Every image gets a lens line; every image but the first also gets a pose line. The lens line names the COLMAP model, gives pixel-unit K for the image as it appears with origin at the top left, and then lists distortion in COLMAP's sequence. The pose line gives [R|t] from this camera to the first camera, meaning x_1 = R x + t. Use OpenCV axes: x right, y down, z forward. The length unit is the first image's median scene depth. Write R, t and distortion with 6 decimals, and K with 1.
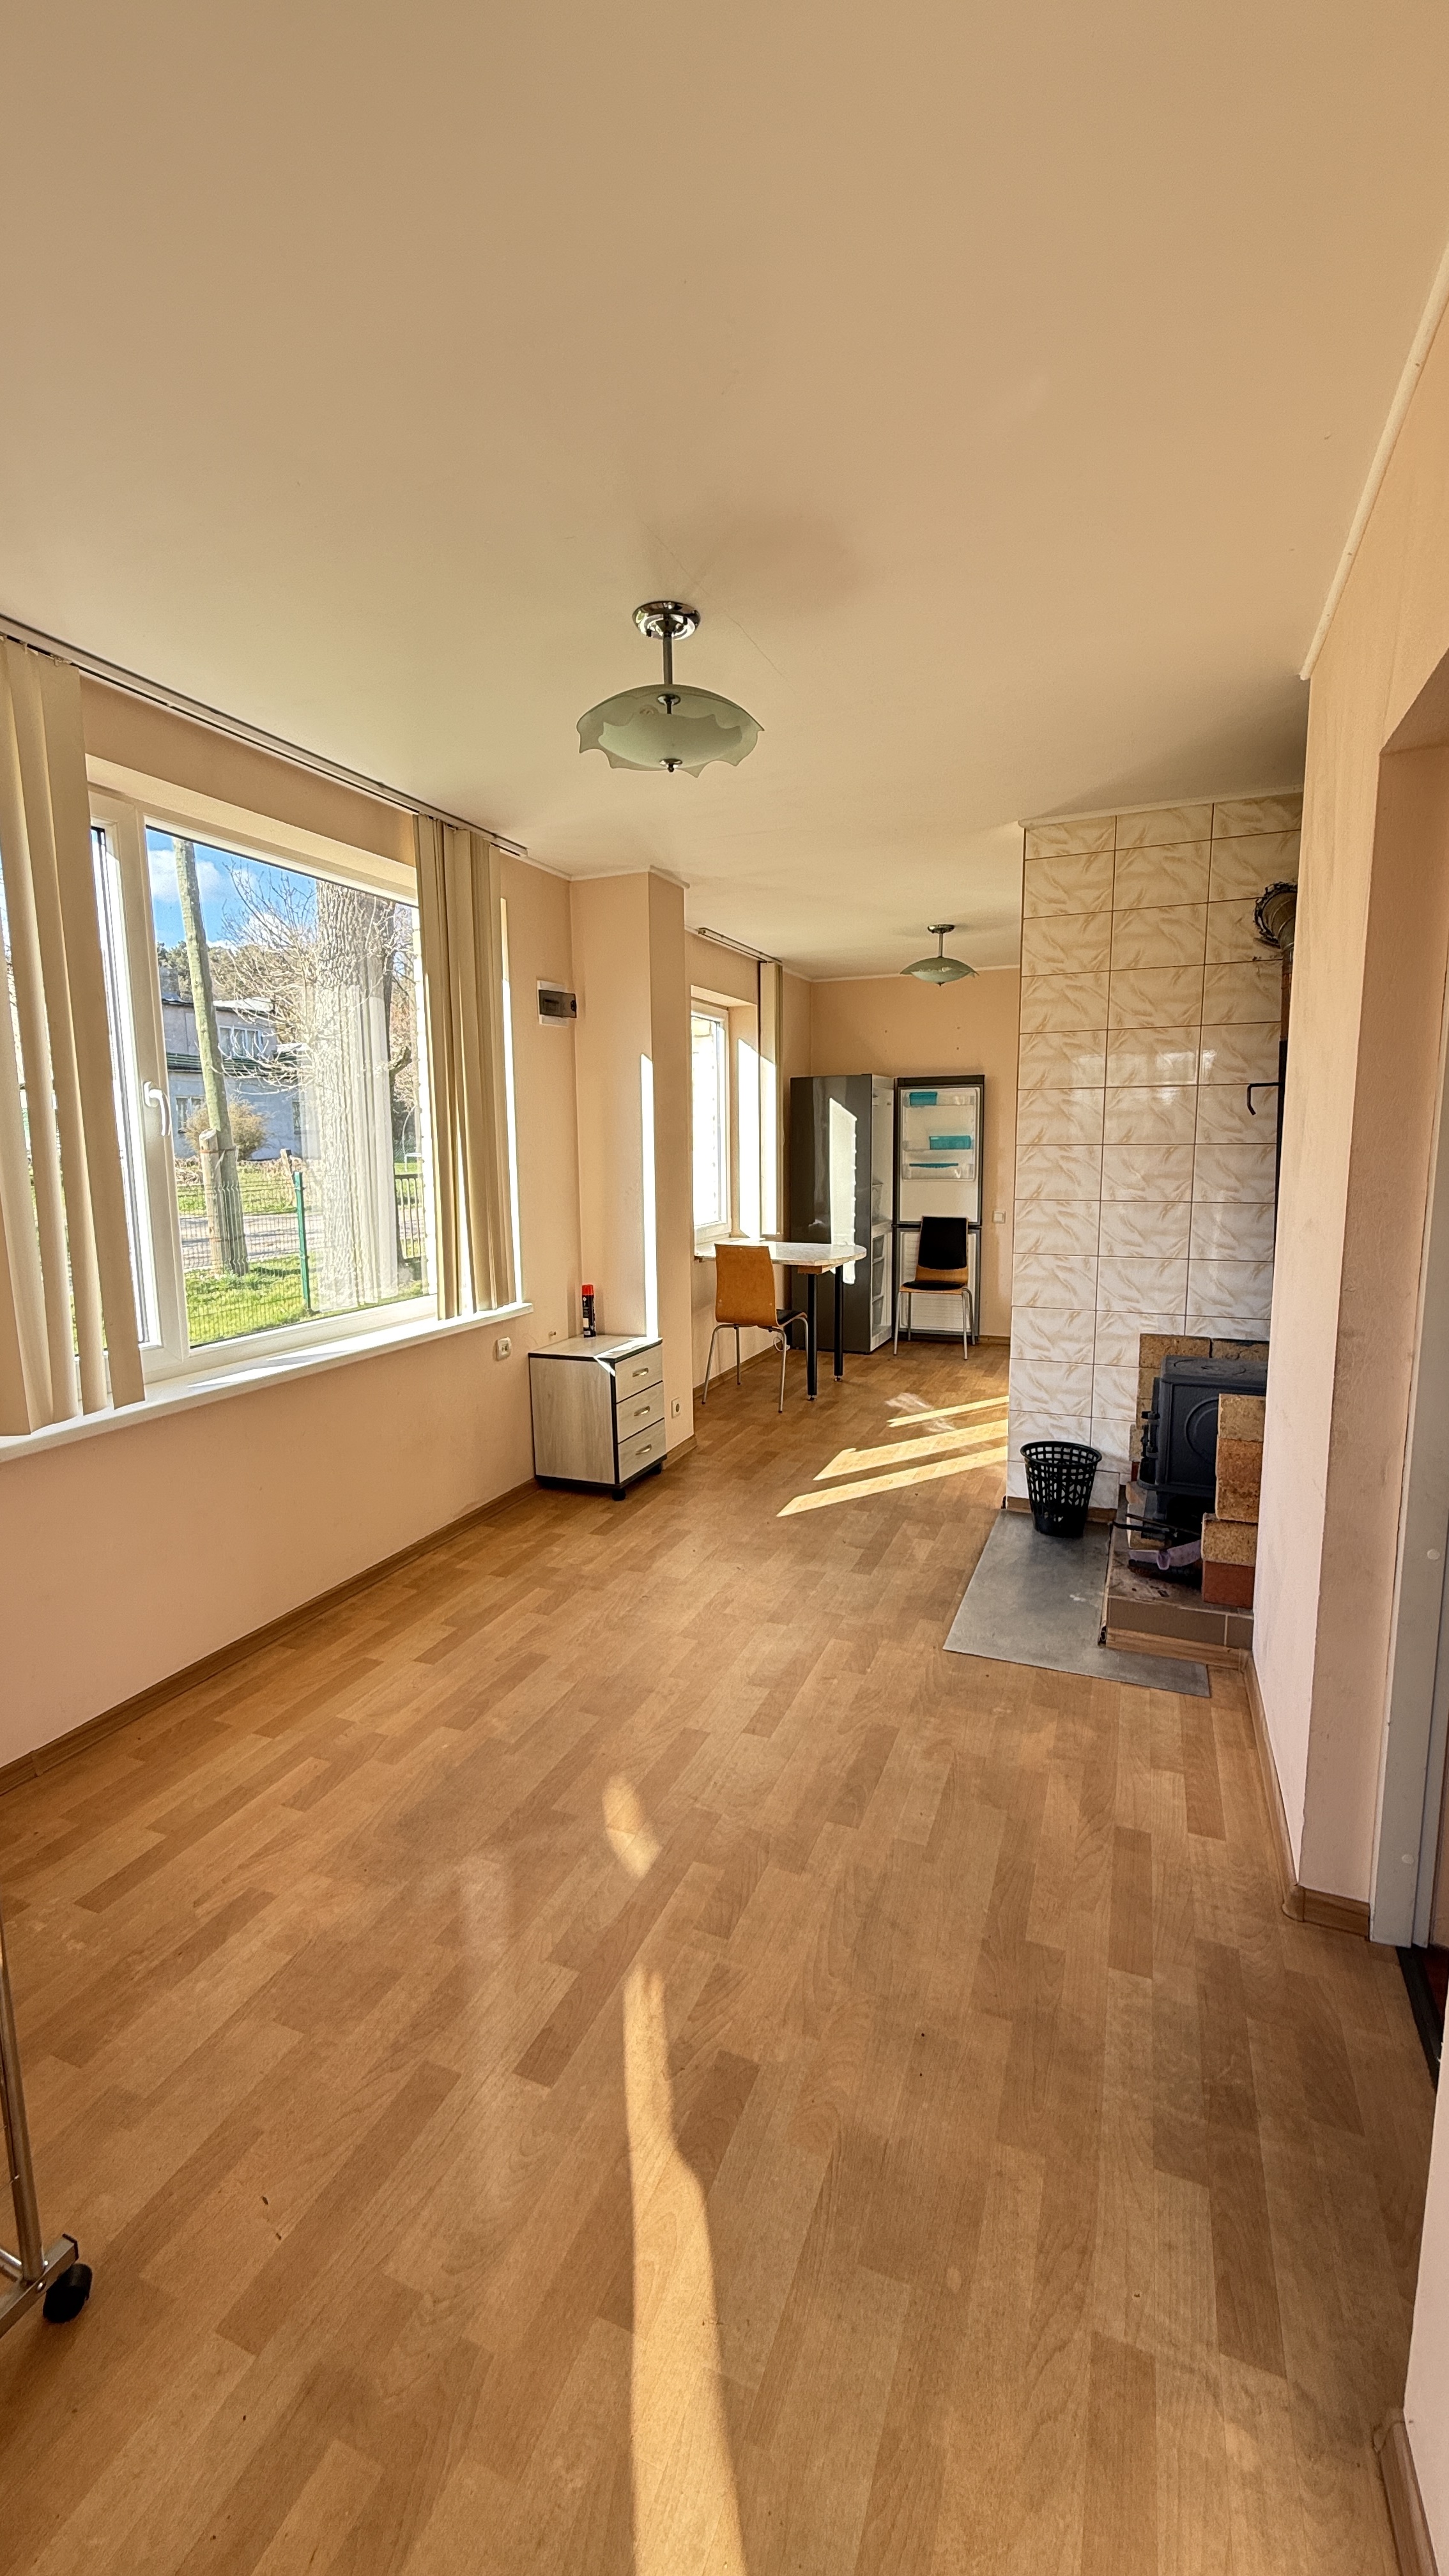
lens RADIAL K [[1032.5, 0, 731.8], [0, 1032.5, 1273.7], [0, 0, 1]] dist [-0.001505, 0.000039]
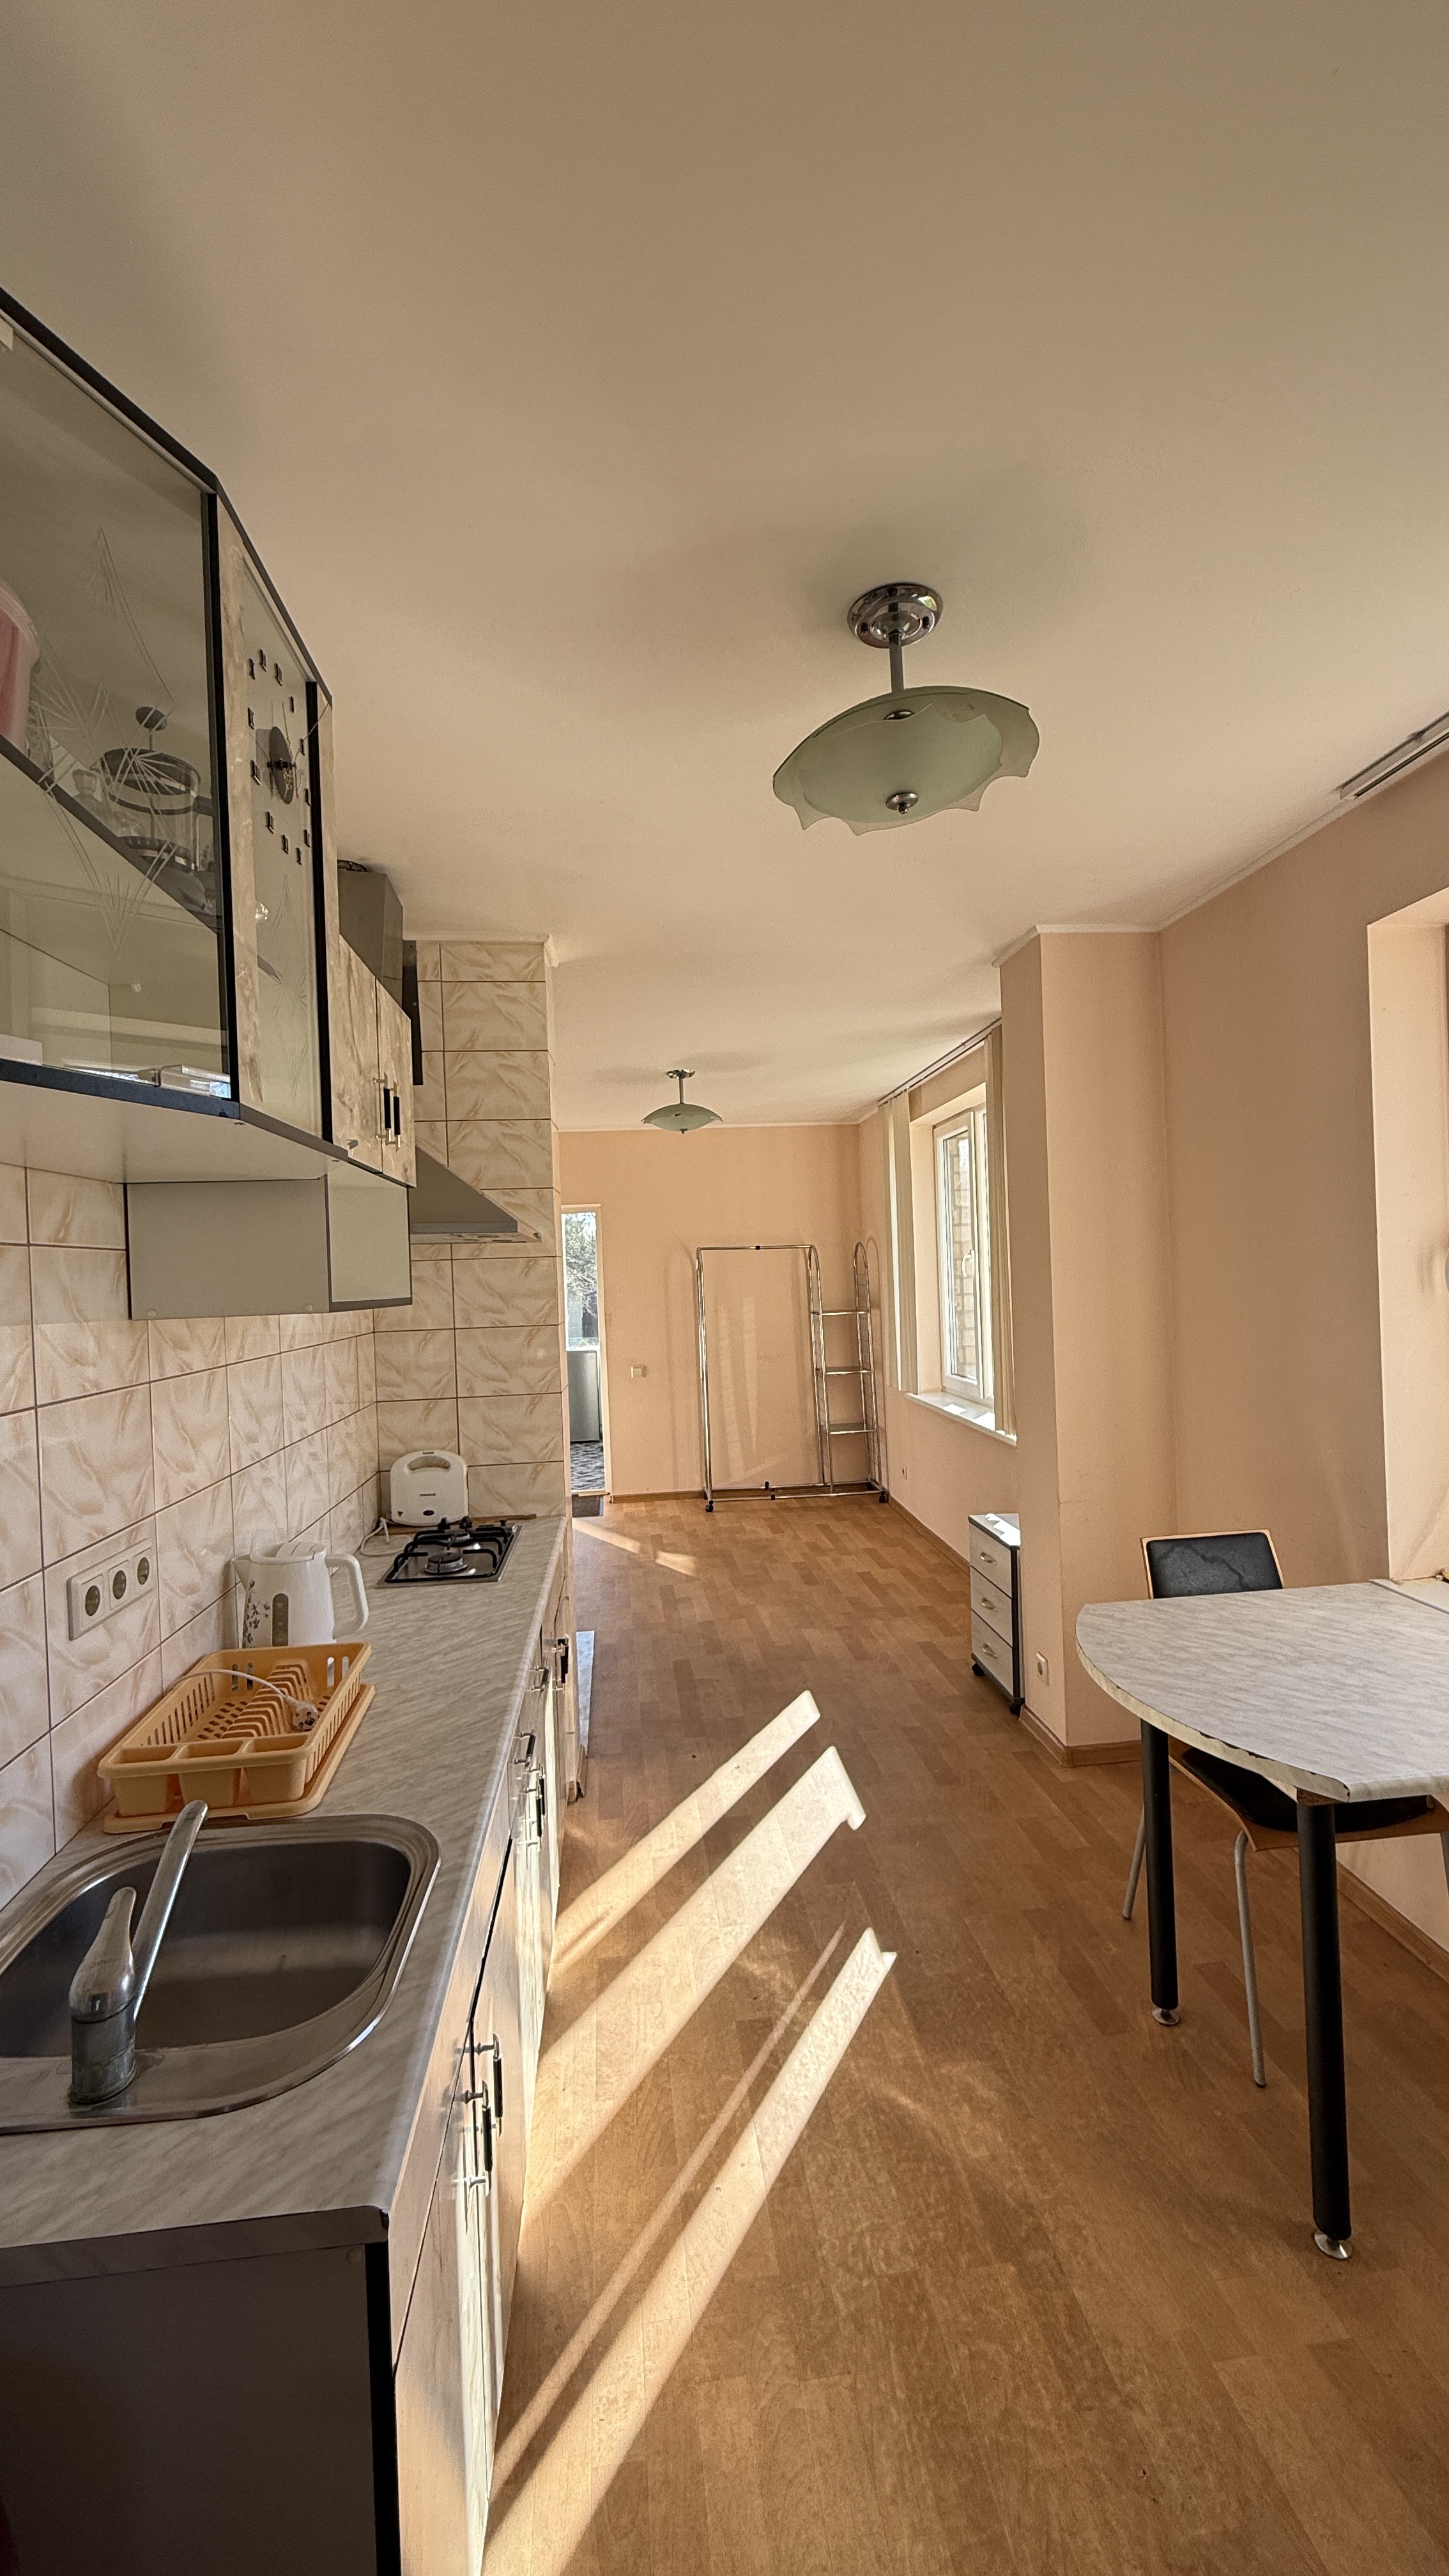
lens RADIAL K [[1032.5, 0, 723.8], [0, 1032.5, 1290.2], [0, 0, 1]] dist [-0.001505, 0.000039]
pose [[-0.878499, 0.059086, -0.474076, 0.648710], [-0.008918, 0.990121, 0.139928, -0.318501], [0.477660, 0.127155, -0.869294, 2.088841]]
